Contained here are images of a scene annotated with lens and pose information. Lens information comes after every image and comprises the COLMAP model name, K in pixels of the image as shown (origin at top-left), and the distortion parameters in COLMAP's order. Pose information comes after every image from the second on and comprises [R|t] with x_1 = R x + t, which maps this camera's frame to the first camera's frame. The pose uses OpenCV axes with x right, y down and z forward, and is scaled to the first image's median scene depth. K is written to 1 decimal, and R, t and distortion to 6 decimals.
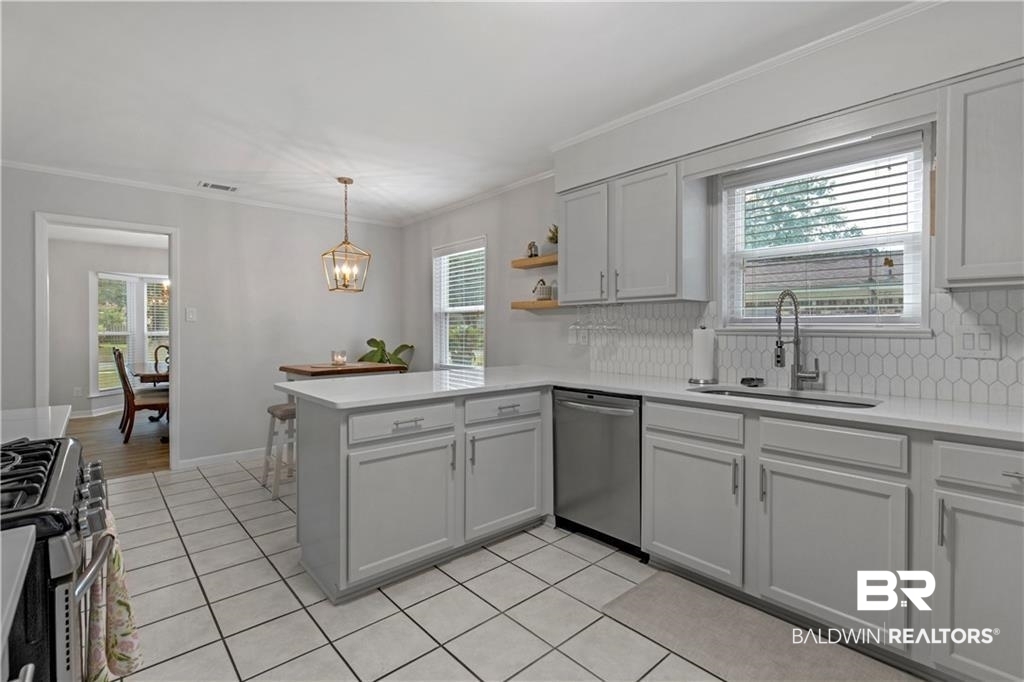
lens RADIAL K [[473.9, 0, 514.1], [0, 473.9, 321.2], [0, 0, 1]] dist [0.011265, -0.000117]
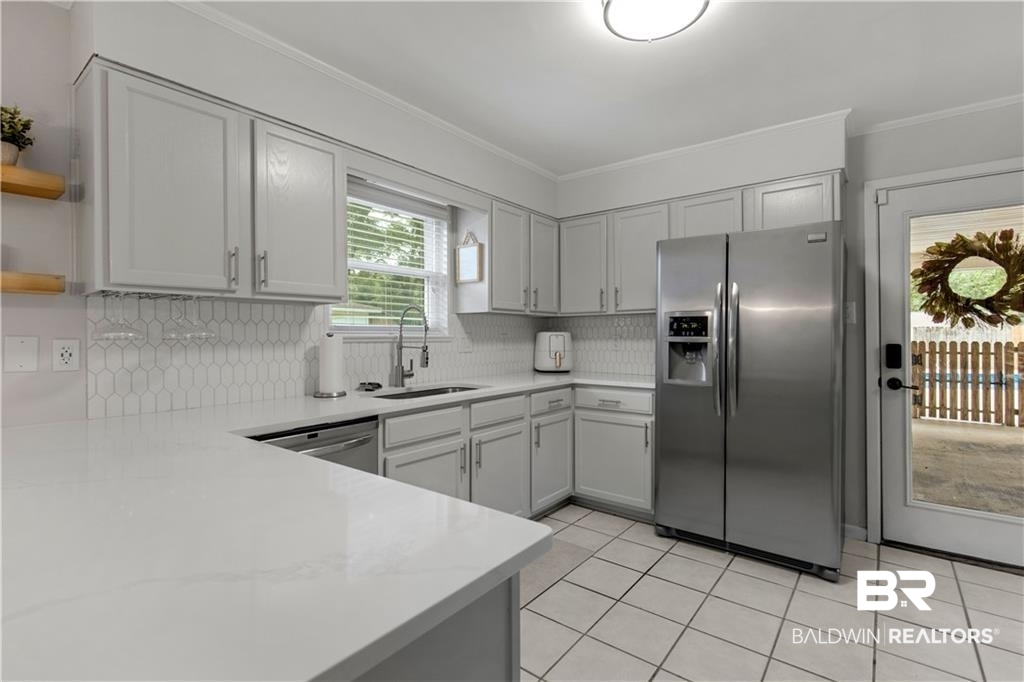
lens RADIAL K [[473.9, 0, 514.1], [0, 473.9, 321.2], [0, 0, 1]] dist [0.011265, -0.000117]
pose [[-0.169245, 0.029283, 0.985139, -0.509518], [-0.012635, 0.999412, -0.031877, 0.010430], [-0.985493, -0.017842, -0.168776, 0.741574]]
